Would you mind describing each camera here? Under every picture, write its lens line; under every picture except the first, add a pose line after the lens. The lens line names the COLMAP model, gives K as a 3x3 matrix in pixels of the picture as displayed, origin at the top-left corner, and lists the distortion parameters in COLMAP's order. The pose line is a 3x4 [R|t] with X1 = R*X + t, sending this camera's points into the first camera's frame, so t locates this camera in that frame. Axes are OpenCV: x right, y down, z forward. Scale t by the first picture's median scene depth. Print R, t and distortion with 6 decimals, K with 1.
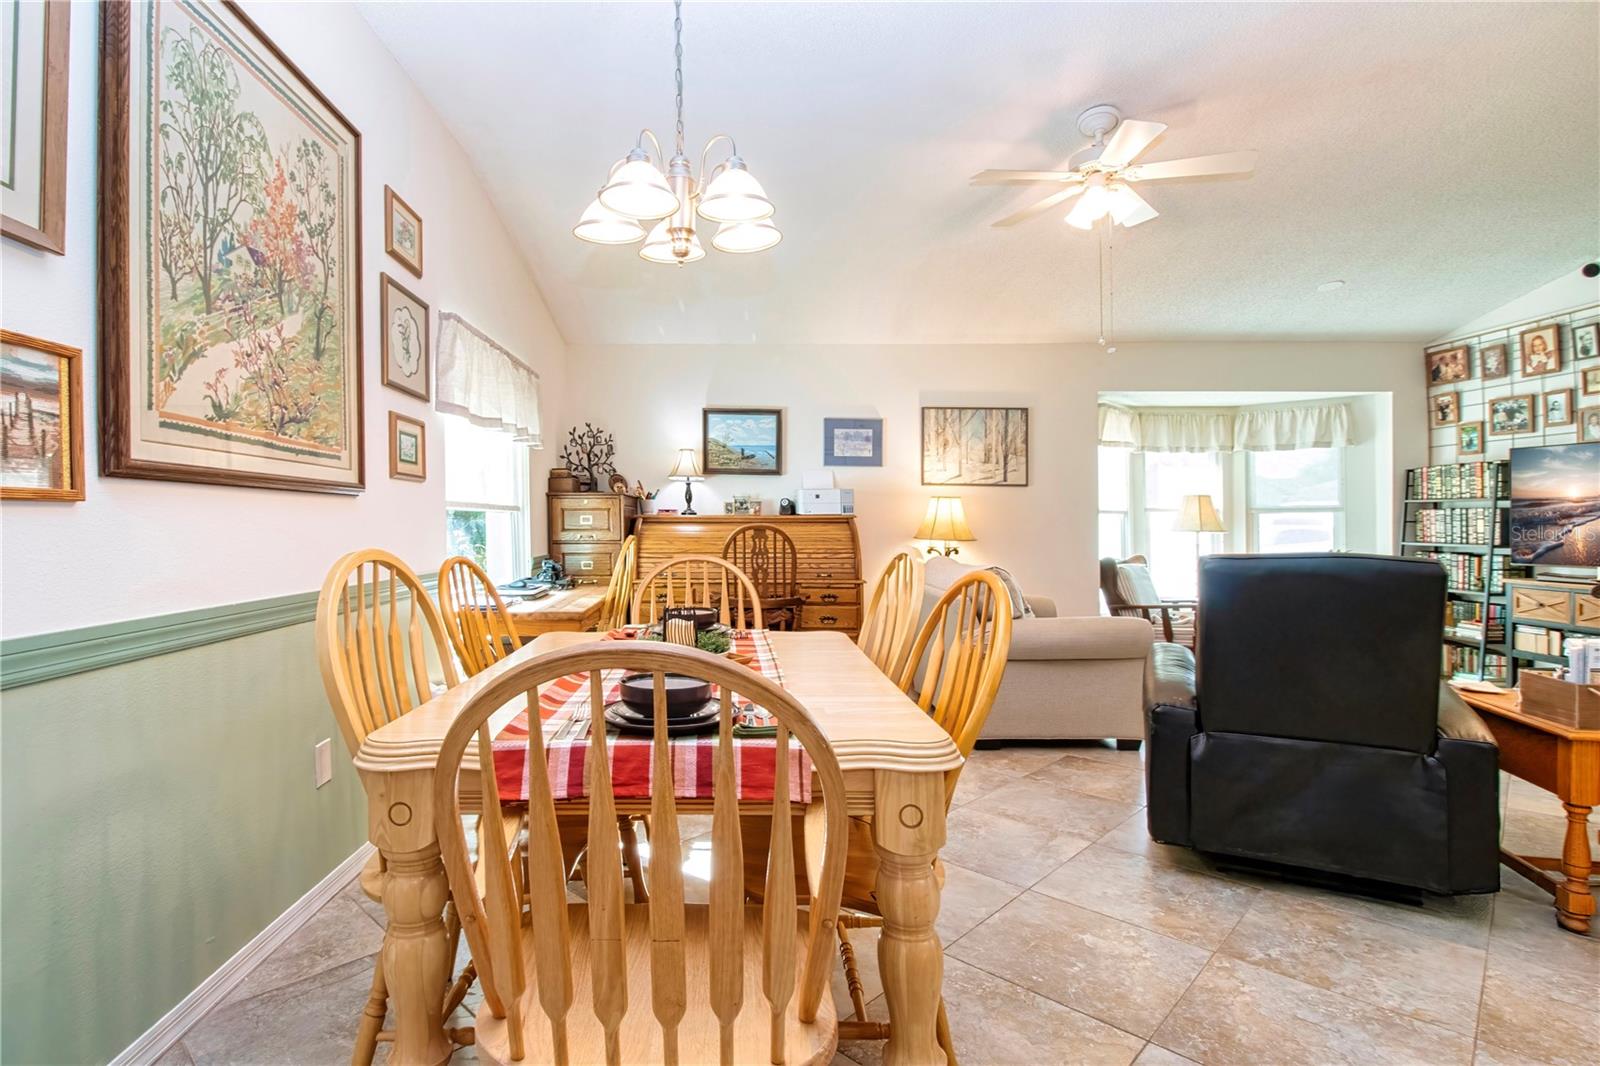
lens RADIAL K [[838.4, 0, 668.0], [0, 838.4, 532.5], [0, 0, 1]] dist [0.020635, -0.017185]
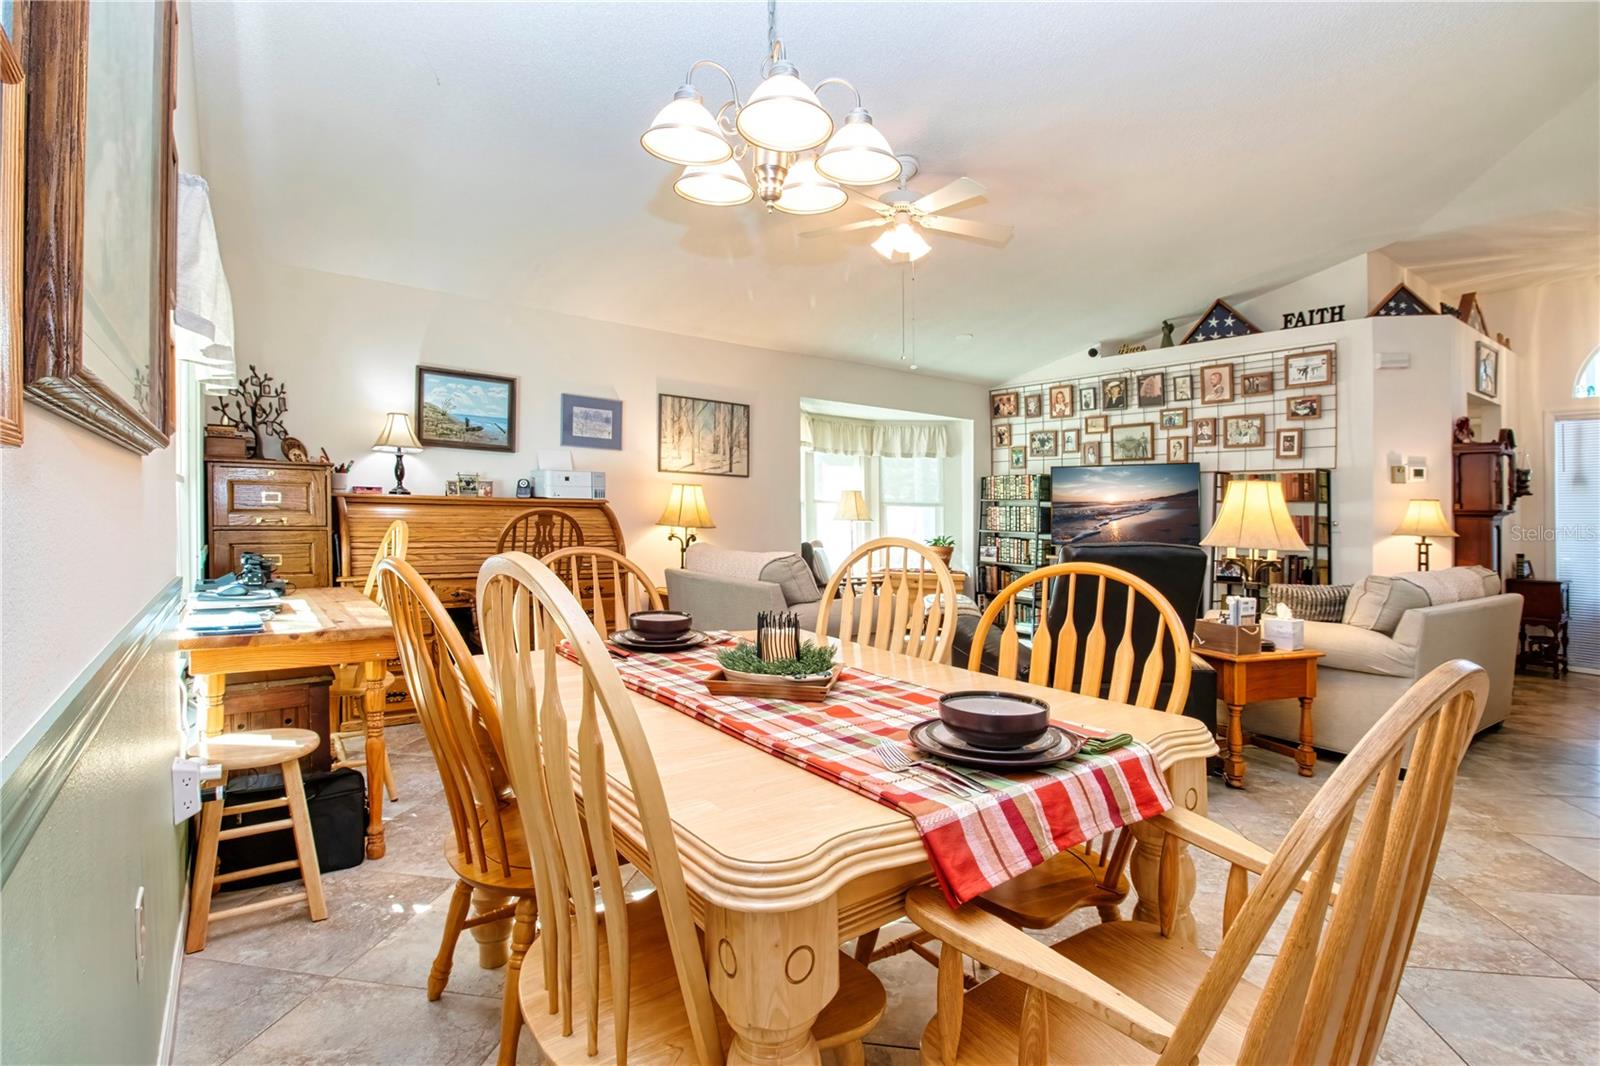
lens RADIAL K [[830.5, 0, 813.3], [0, 830.5, 486.9], [0, 0, 1]] dist [-0.003552, -0.000837]
pose [[0.760050, 0.035064, 0.648917, -0.207837], [-0.012056, 0.999132, -0.039867, -0.001255], [-0.649752, 0.022478, 0.759814, 0.142857]]
